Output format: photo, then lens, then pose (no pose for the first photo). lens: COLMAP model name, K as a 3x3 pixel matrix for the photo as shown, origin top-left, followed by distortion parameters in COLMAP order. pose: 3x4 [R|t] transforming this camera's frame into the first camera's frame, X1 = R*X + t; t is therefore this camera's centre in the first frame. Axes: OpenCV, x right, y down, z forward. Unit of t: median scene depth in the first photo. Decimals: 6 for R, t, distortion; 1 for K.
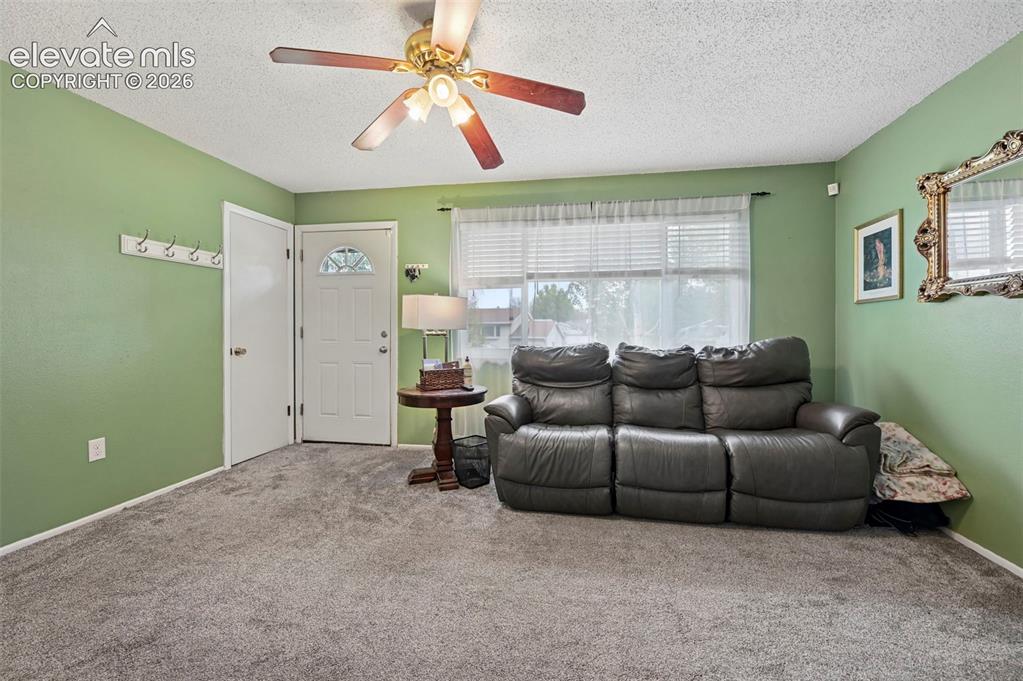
lens RADIAL K [[407.5, 0, 516.3], [0, 407.5, 334.4], [0, 0, 1]] dist [-0.001938, -0.000344]
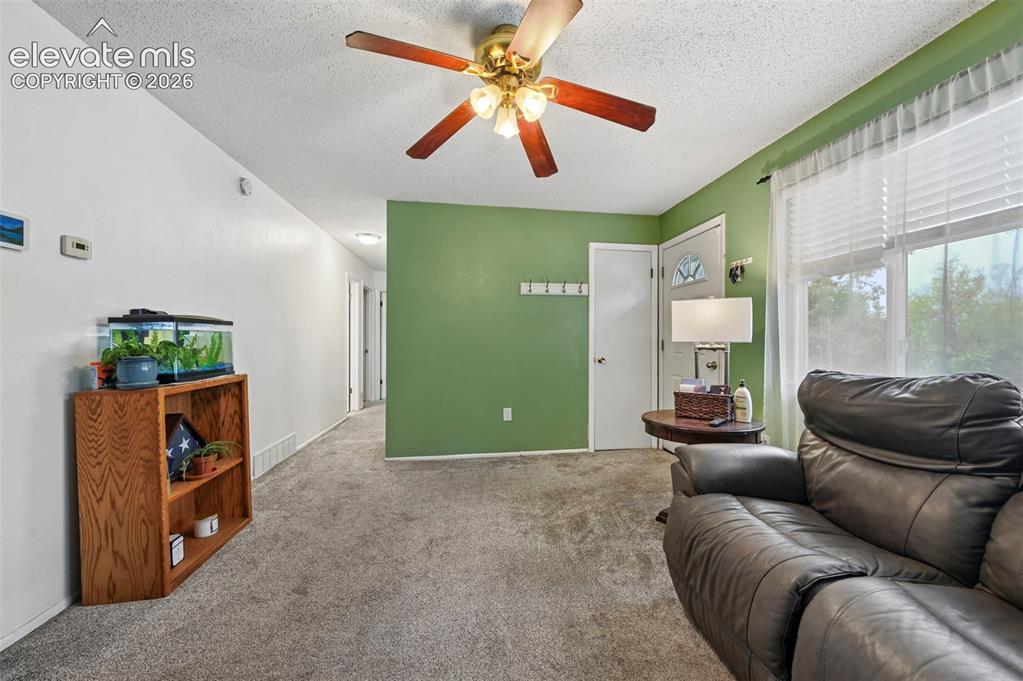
lens RADIAL K [[388.4, 0, 514.9], [0, 388.4, 340.3], [0, 0, 1]] dist [-0.000998, -0.000037]
pose [[0.337530, -0.004741, -0.941303, 0.404104], [-0.009442, 0.999920, -0.008422, -0.006111], [0.941268, 0.011730, 0.337458, 0.414055]]
